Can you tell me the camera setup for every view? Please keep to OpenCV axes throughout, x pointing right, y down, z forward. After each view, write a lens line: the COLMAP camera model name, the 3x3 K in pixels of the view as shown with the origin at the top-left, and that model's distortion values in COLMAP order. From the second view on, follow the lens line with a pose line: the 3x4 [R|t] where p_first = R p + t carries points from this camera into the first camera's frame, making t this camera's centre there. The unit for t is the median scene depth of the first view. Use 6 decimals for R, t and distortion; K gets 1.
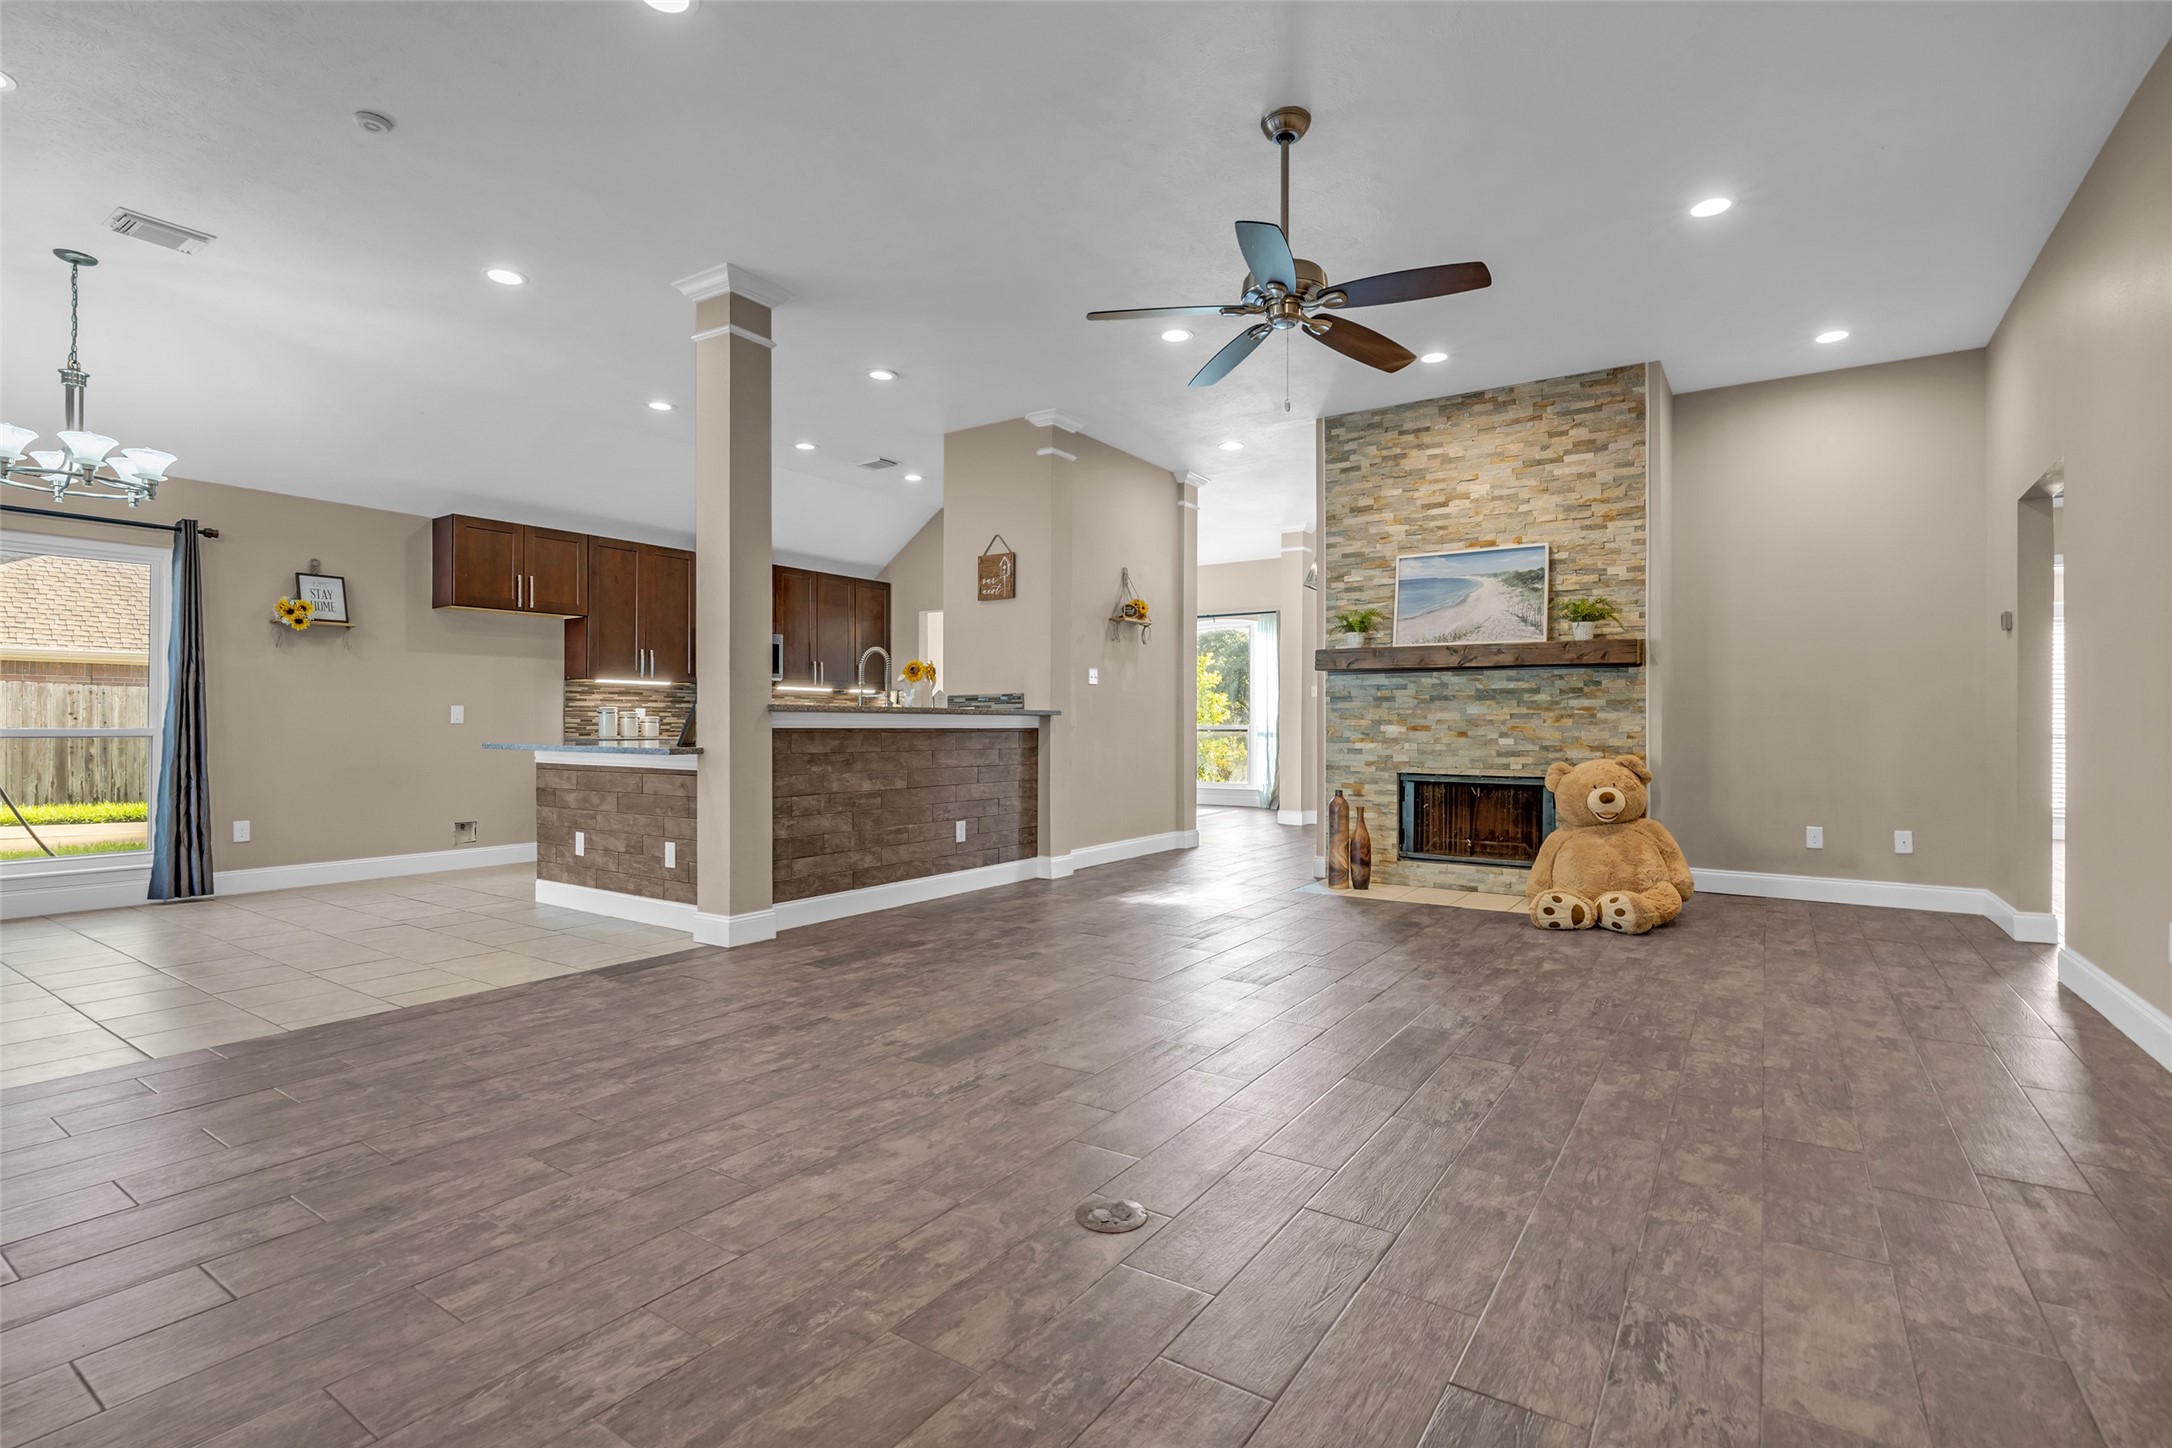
lens RADIAL K [[1002.3, 0, 1090.9], [0, 1002.3, 721.7], [0, 0, 1]] dist [-0.017115, 0.004360]
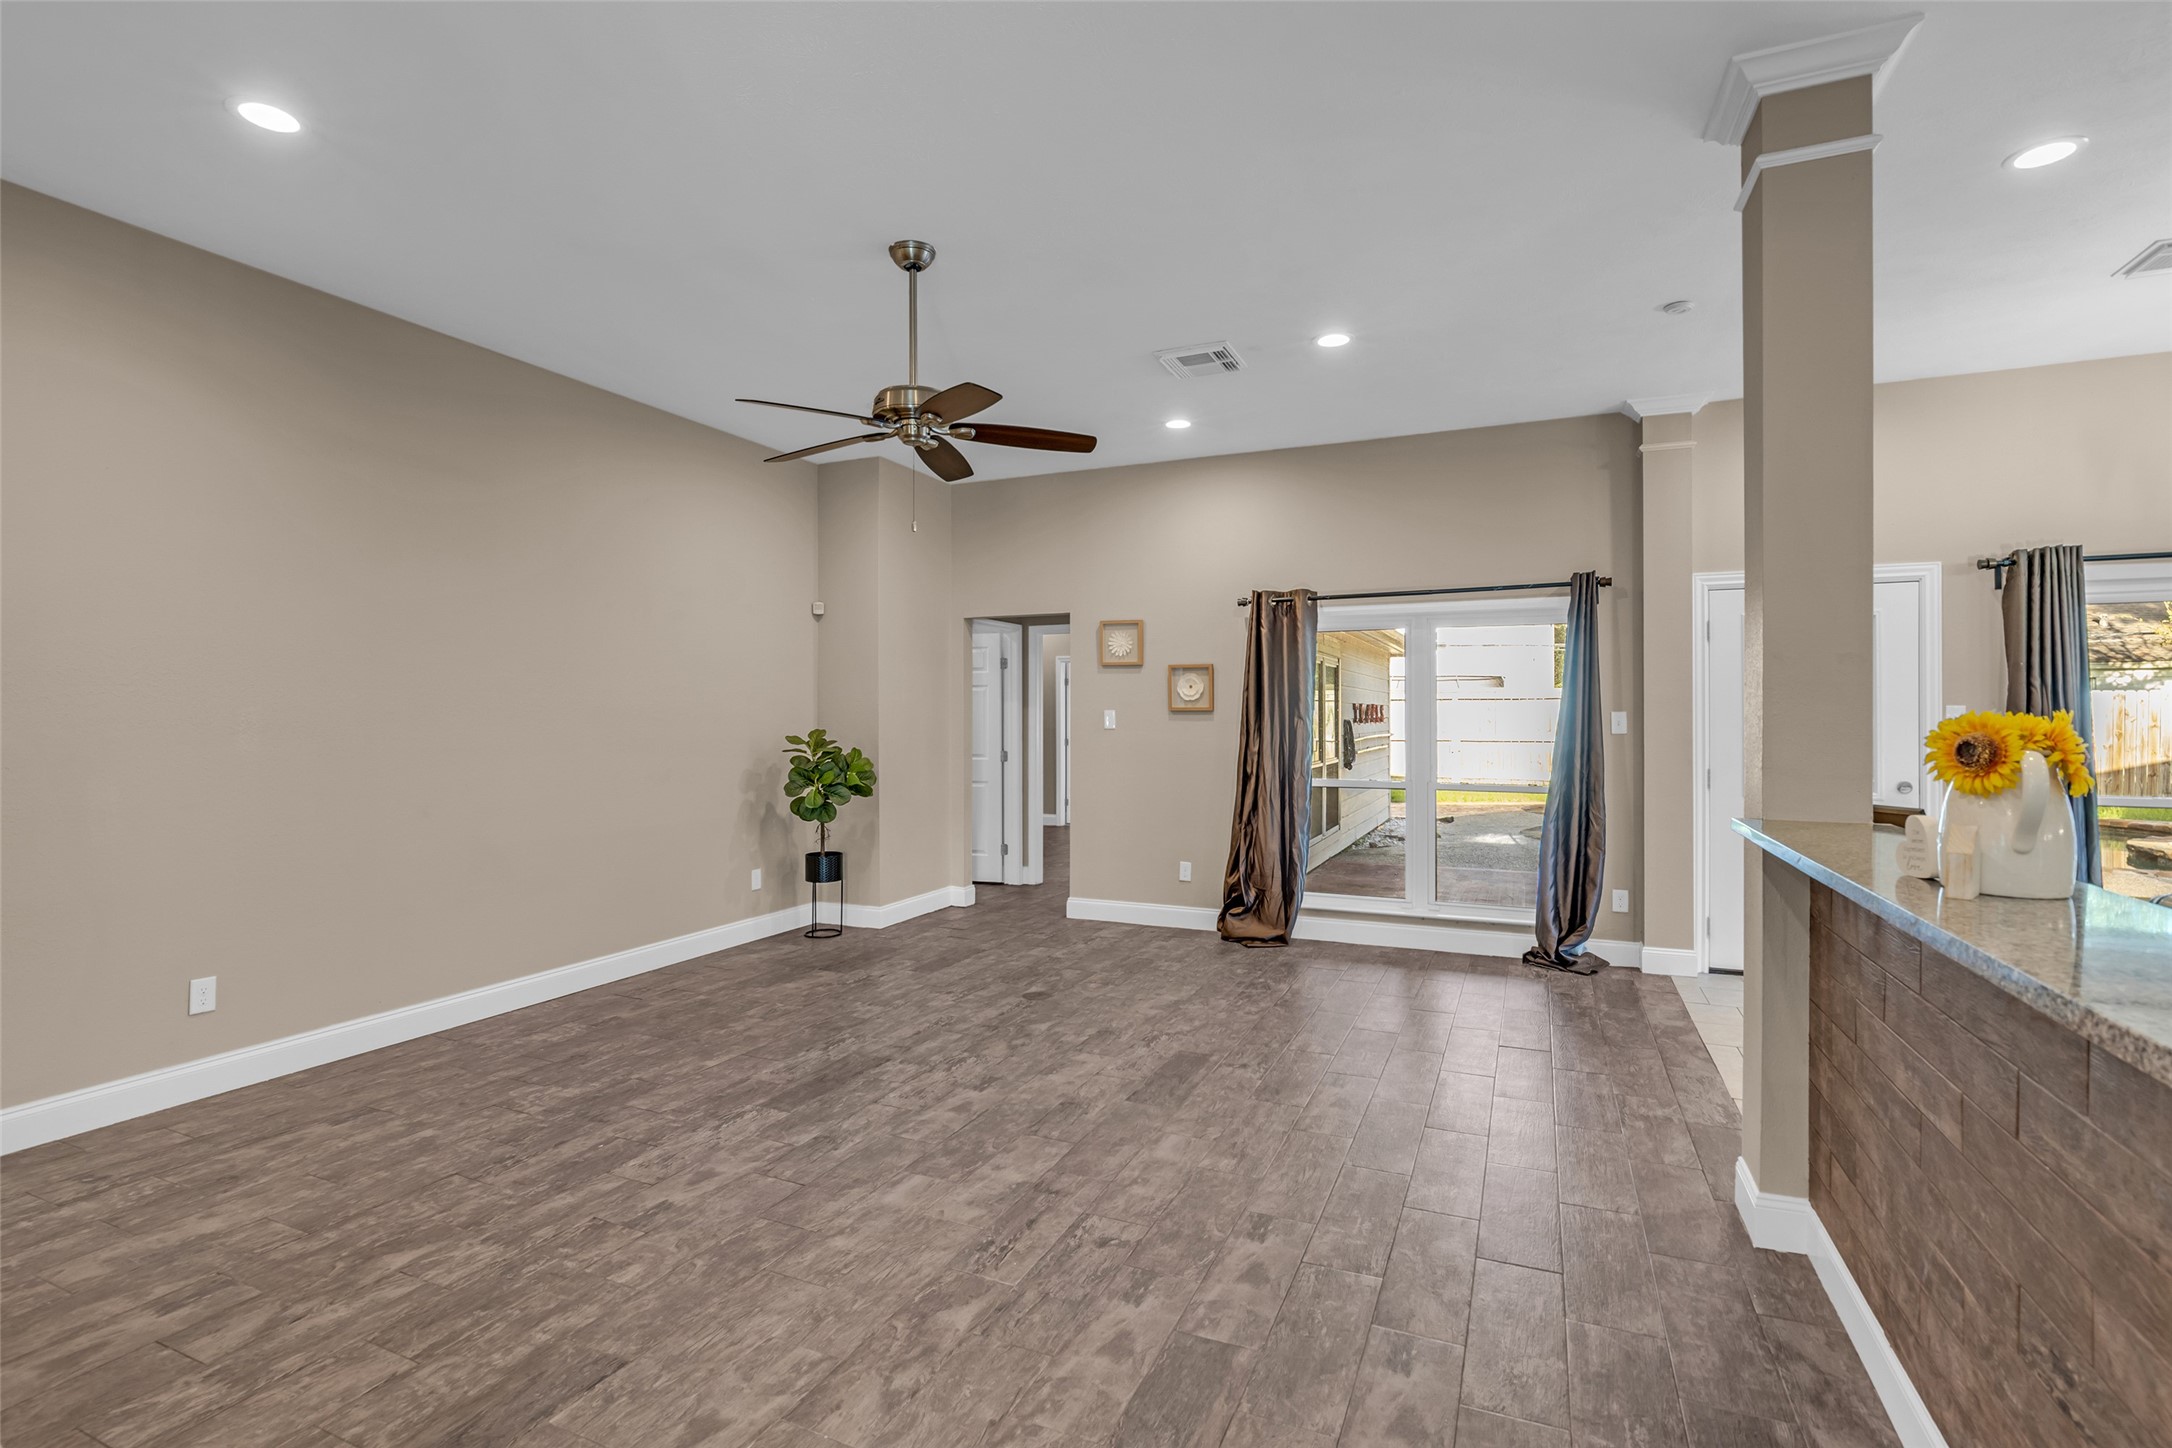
lens RADIAL K [[1002.3, 0, 1077.8], [0, 1002.3, 722.3], [0, 0, 1]] dist [-0.017115, 0.004360]
pose [[-0.986146, -0.000741, -0.165880, 0.117754], [-0.000799, 1.000000, 0.000282, -0.059063], [0.165880, 0.000411, -0.986146, 1.235588]]
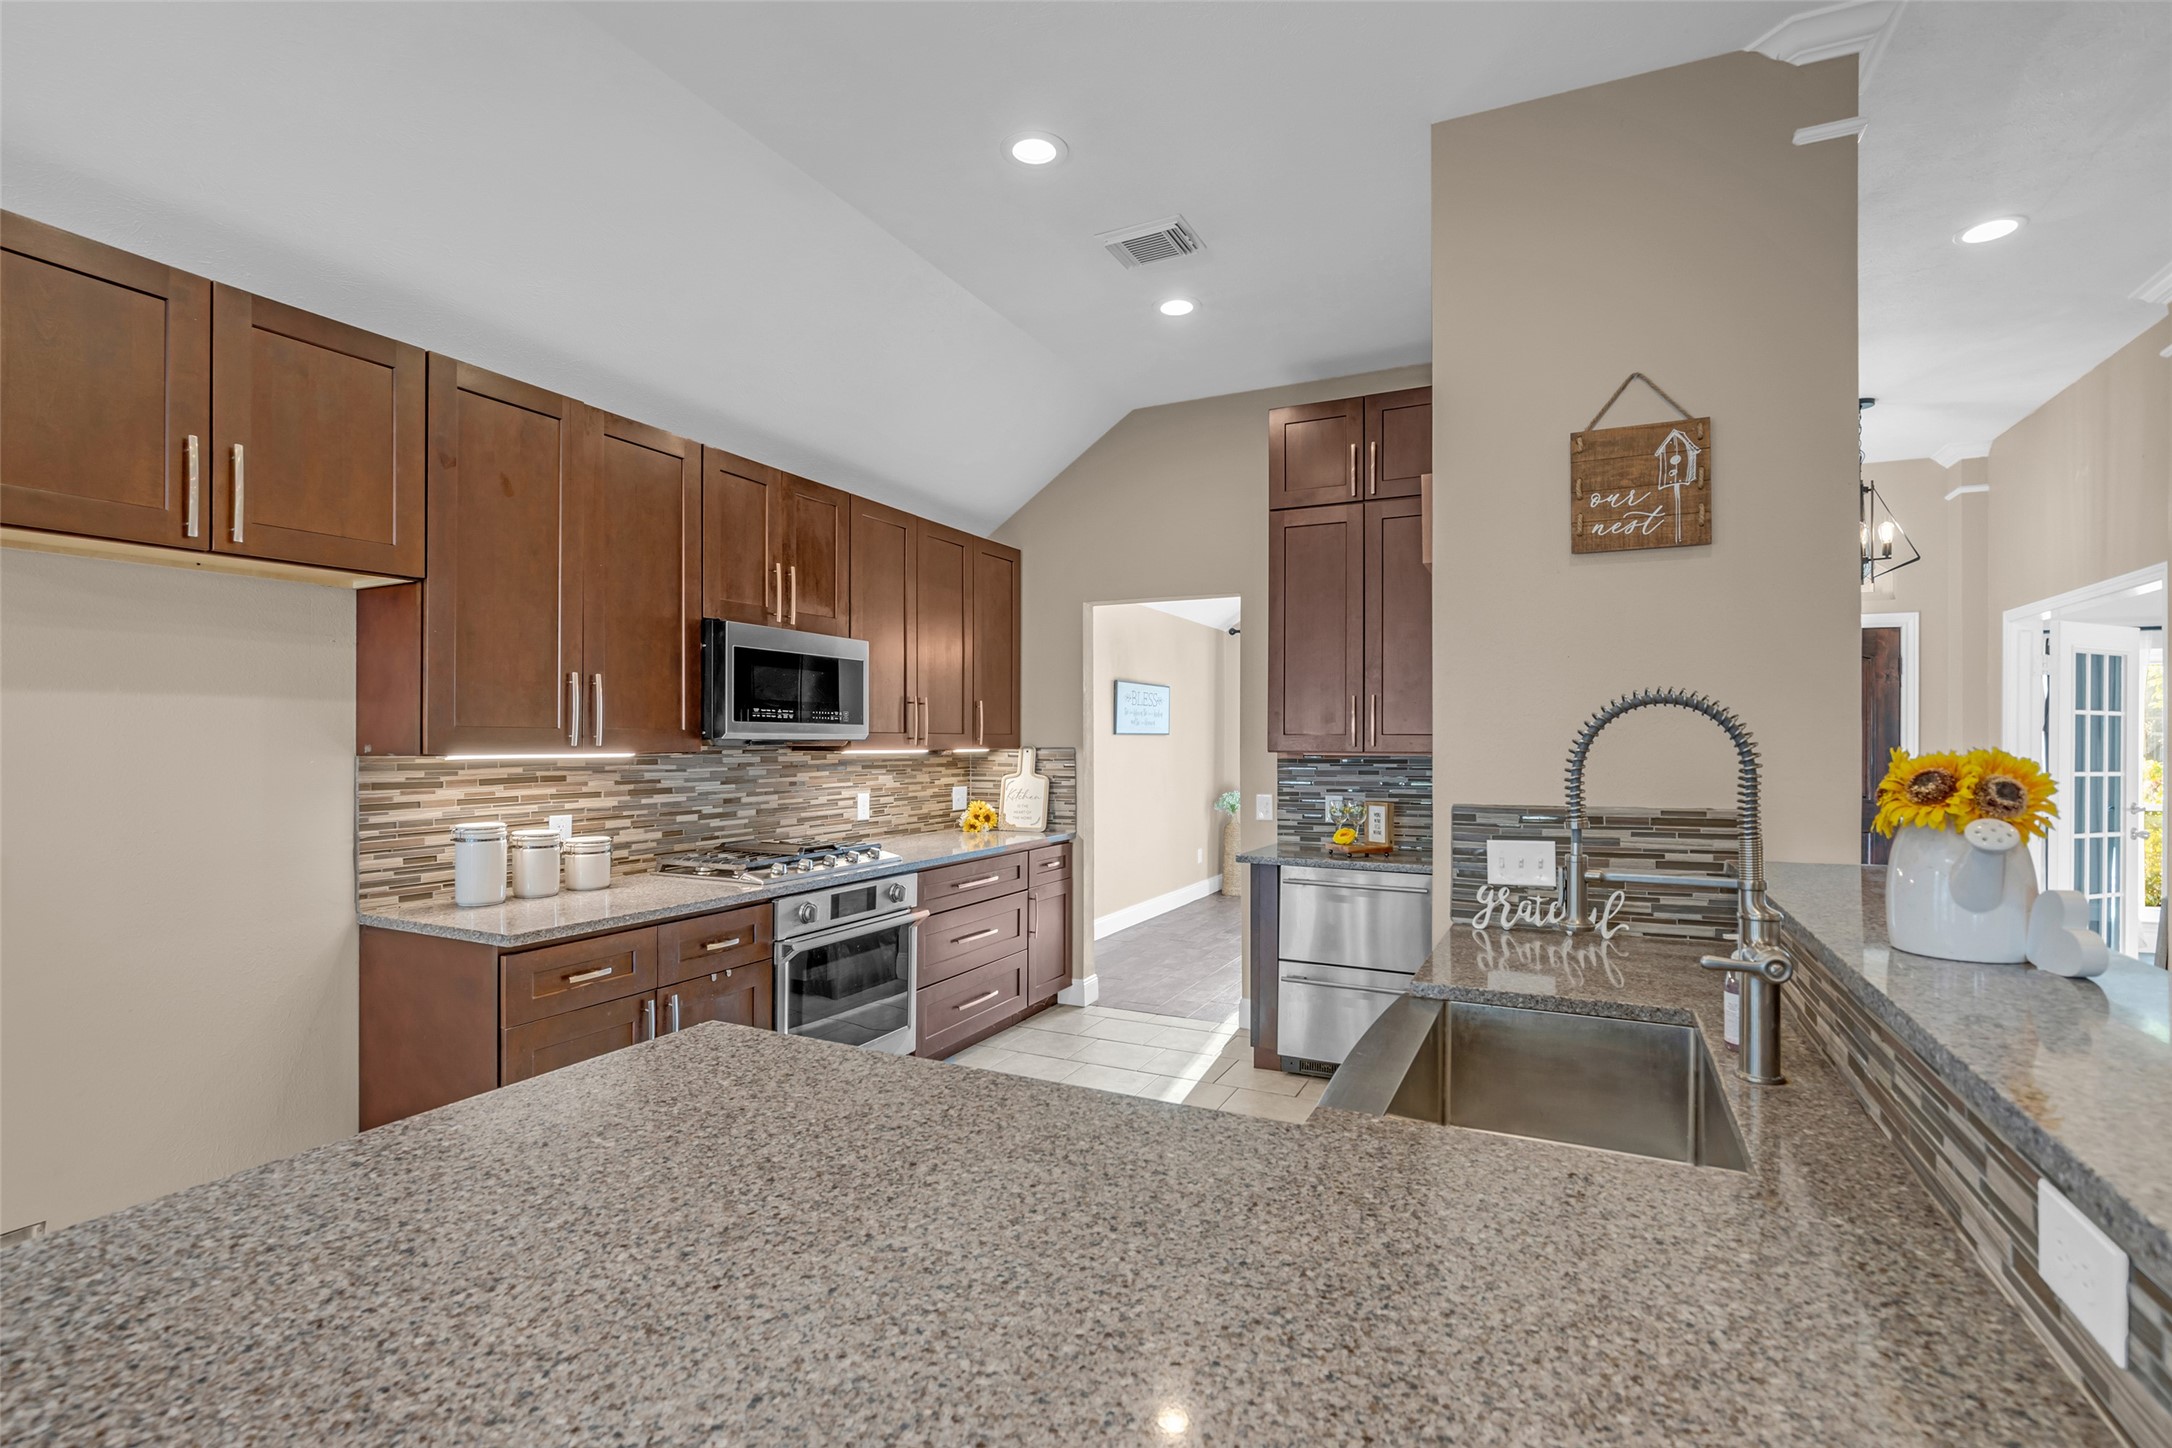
lens RADIAL K [[1002.3, 0, 1086.7], [0, 1002.3, 737.3], [0, 0, 1]] dist [-0.017115, 0.004360]
pose [[0.991275, 0.000908, 0.131805, -0.414872], [-0.000869, 1.000000, -0.000352, -0.064397], [-0.131806, 0.000234, 0.991276, 0.807314]]
